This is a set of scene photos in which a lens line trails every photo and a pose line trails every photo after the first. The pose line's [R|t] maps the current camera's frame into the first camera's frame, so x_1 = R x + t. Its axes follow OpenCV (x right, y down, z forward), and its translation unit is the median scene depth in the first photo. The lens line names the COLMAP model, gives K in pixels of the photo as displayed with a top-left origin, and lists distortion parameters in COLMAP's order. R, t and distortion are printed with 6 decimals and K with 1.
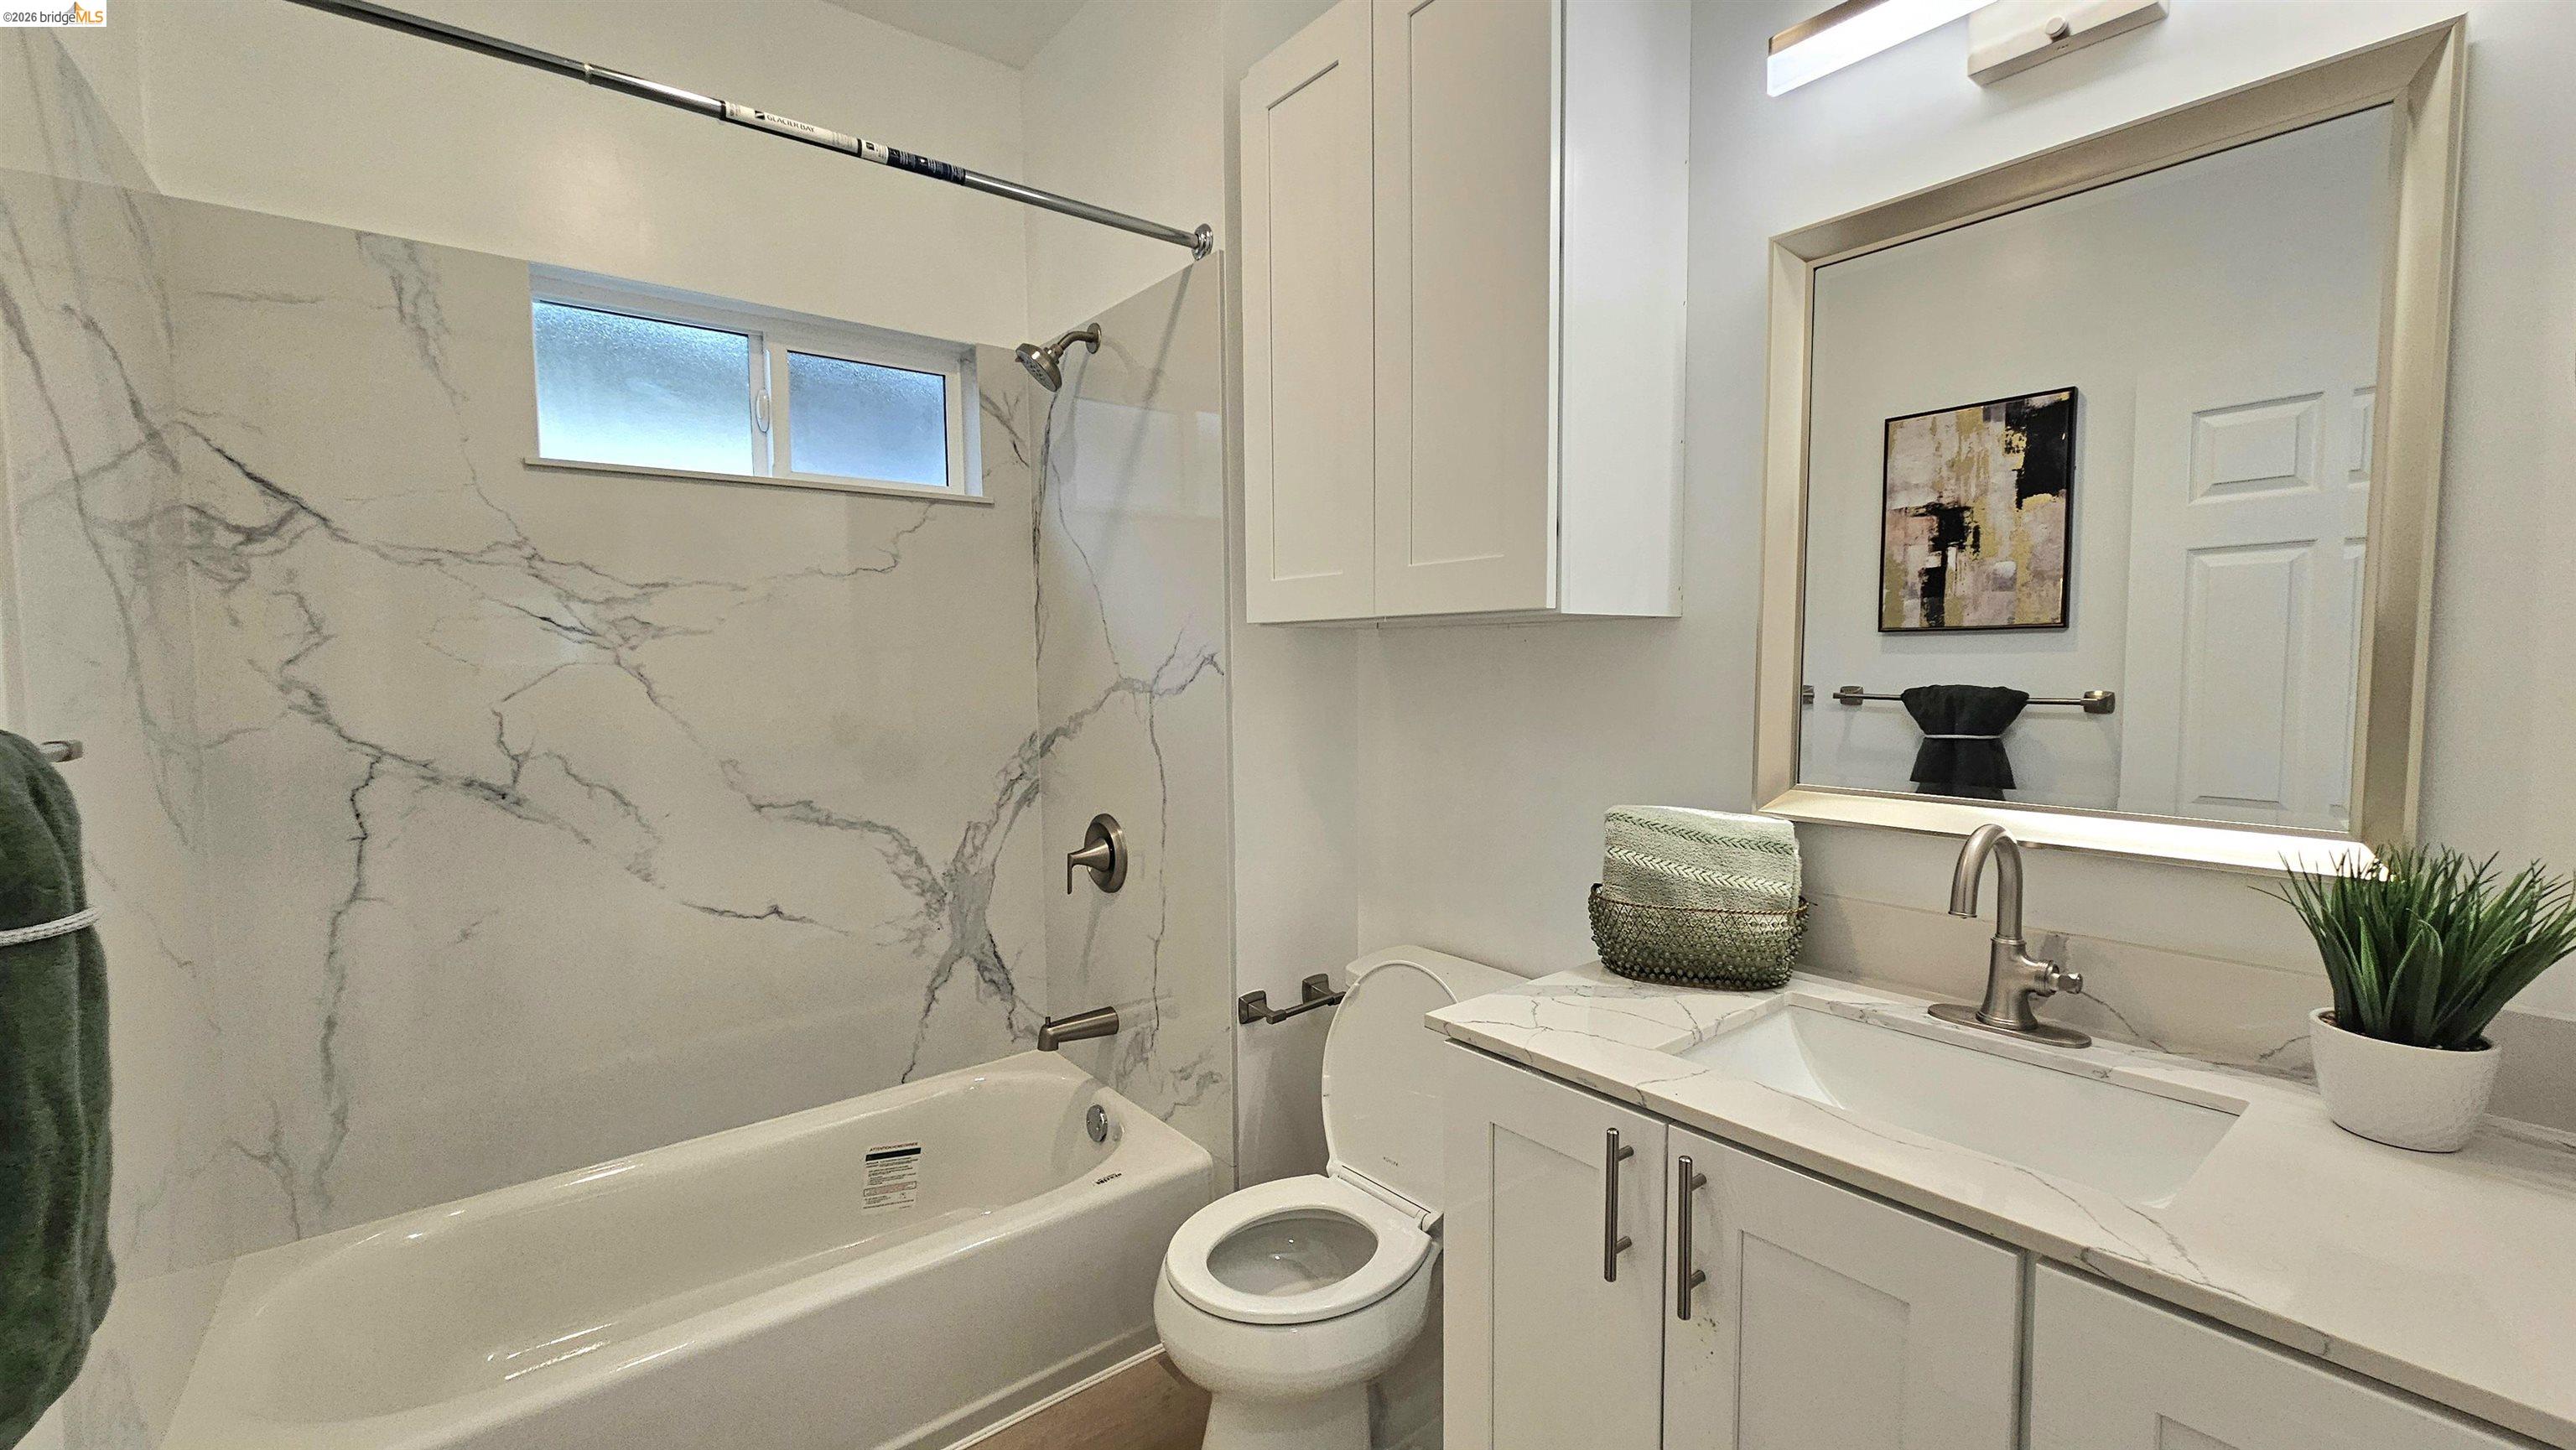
lens RADIAL K [[1026.2, 0, 1296.5], [0, 1026.2, 731.7], [0, 0, 1]] dist [-0.001337, 0.000112]
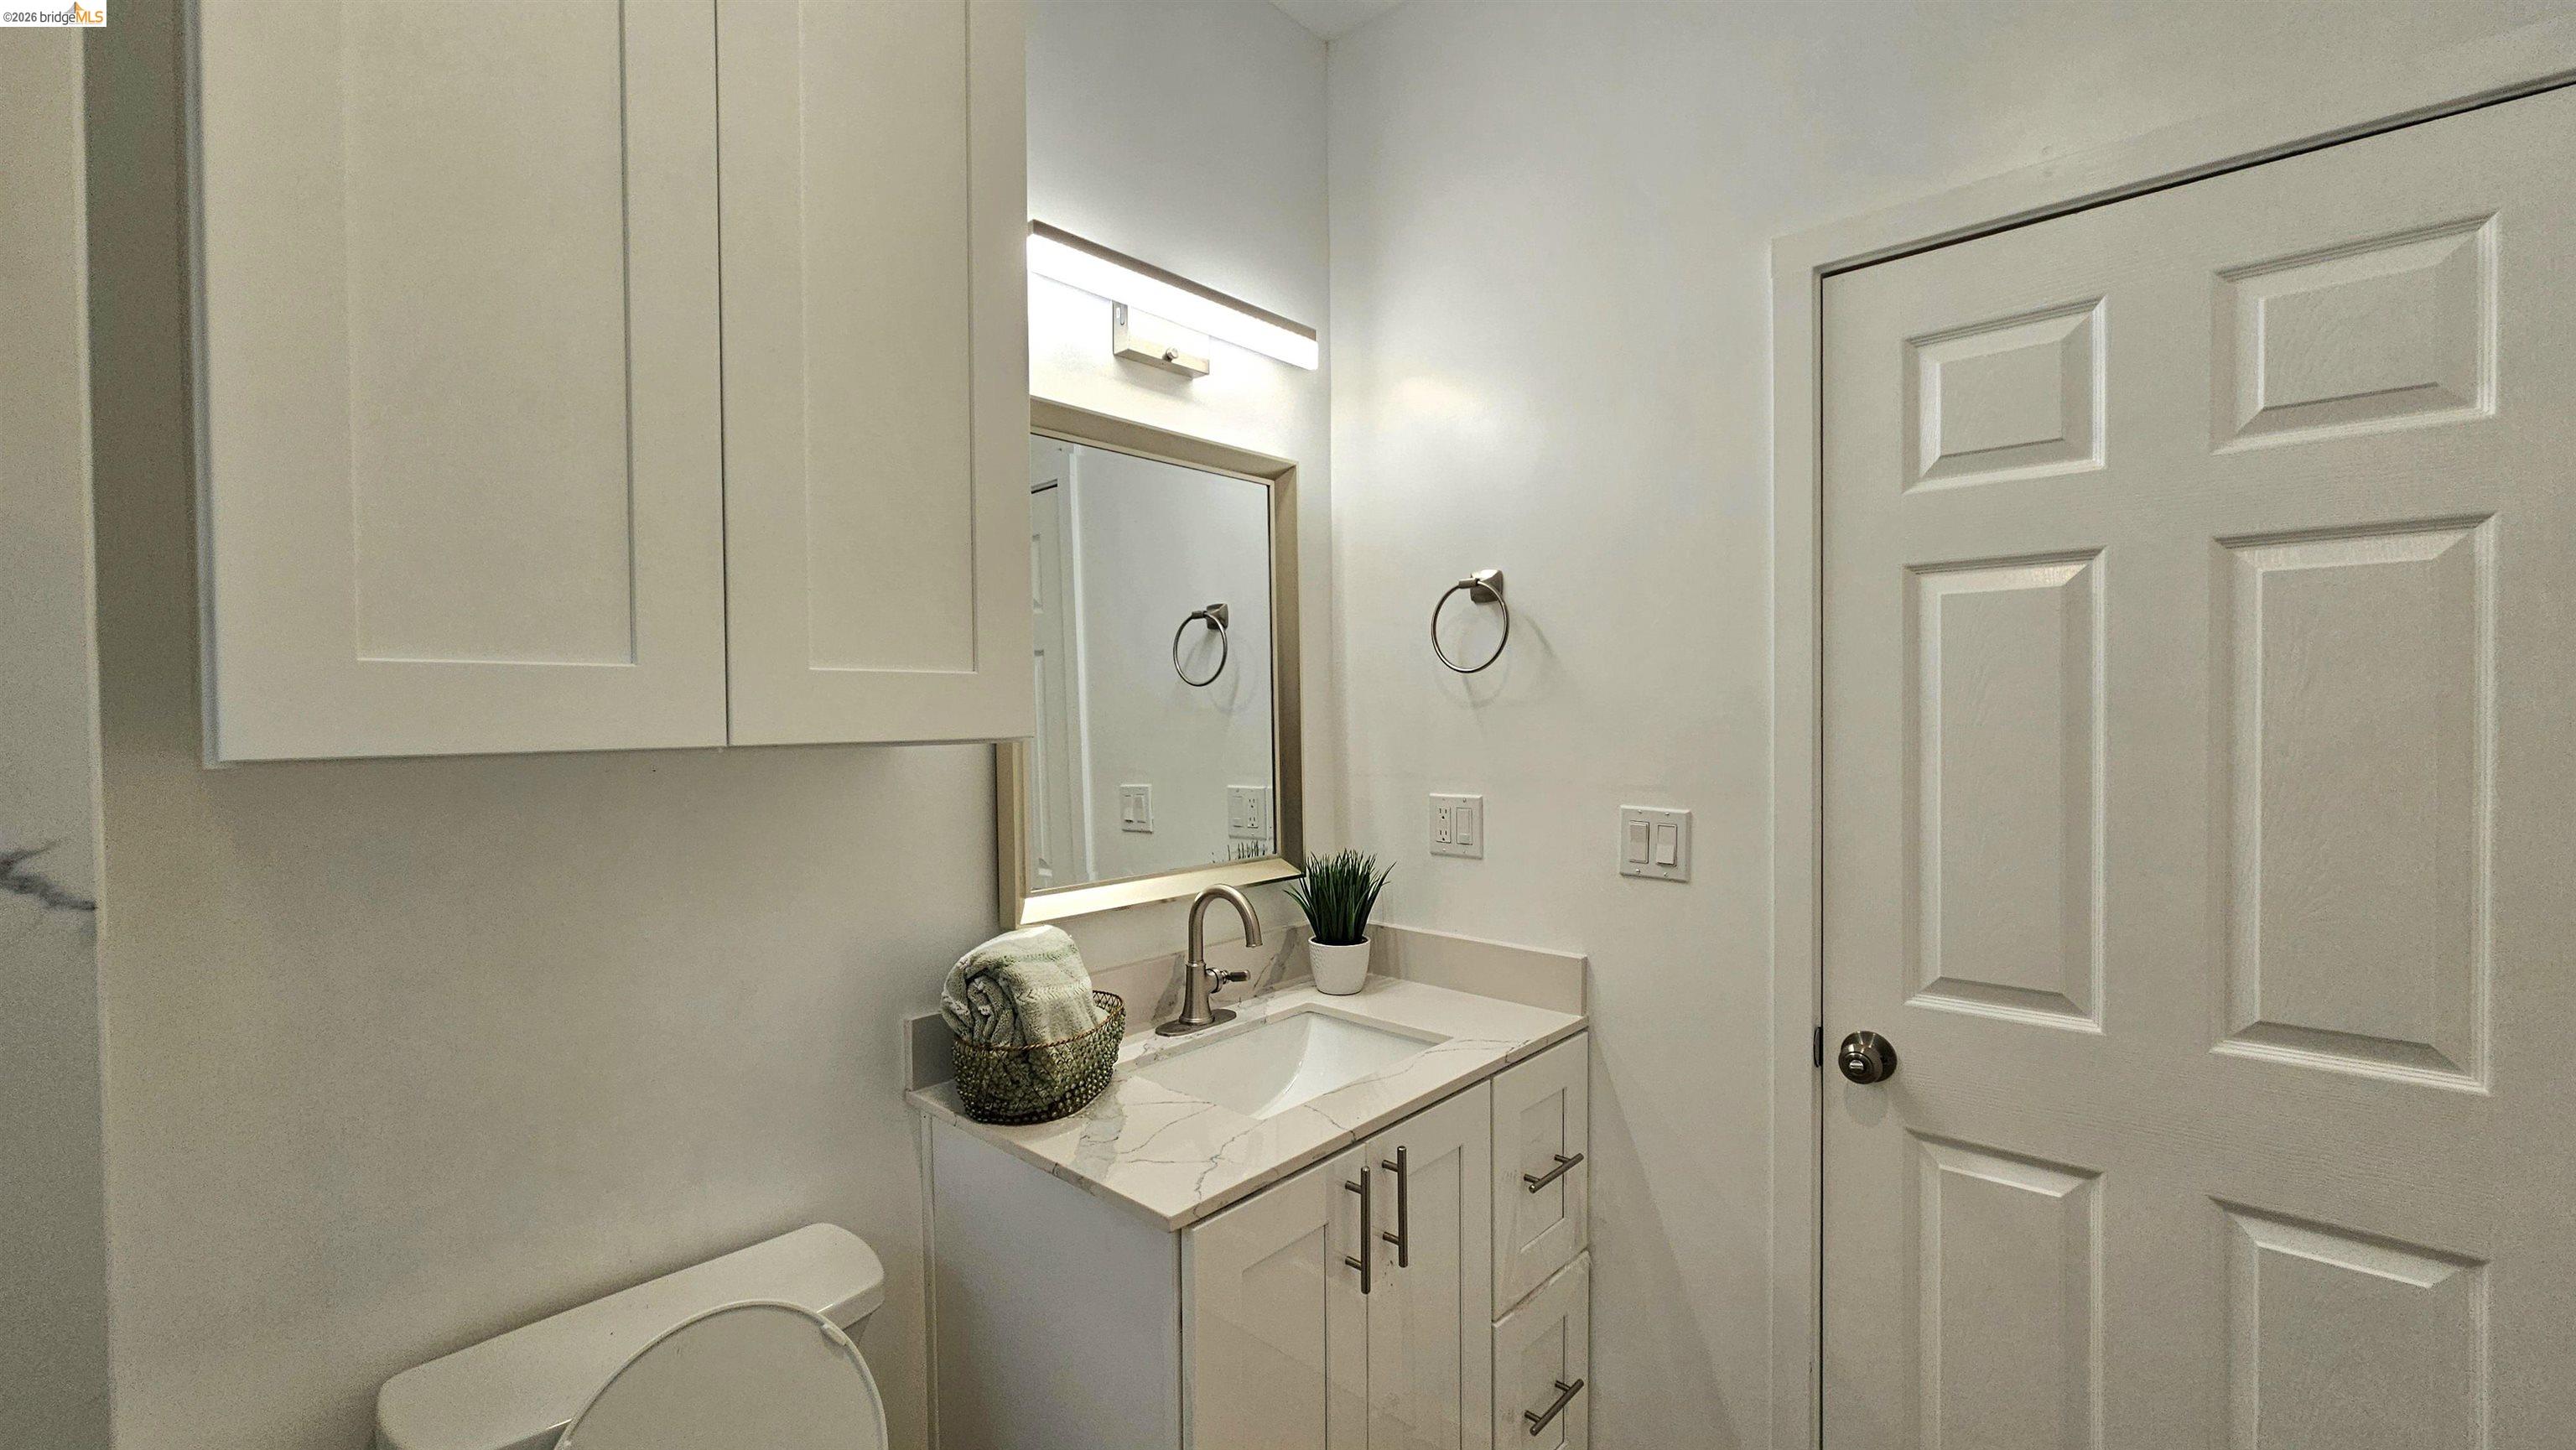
lens RADIAL K [[1051.2, 0, 1296.4], [0, 1051.2, 728.2], [0, 0, 1]] dist [-0.001834, 0.000380]
pose [[-0.170941, -0.000098, 0.985281, -0.814068], [0.073103, 0.997242, 0.012782, -0.140507], [-0.982566, 0.074212, -0.170462, 1.117857]]
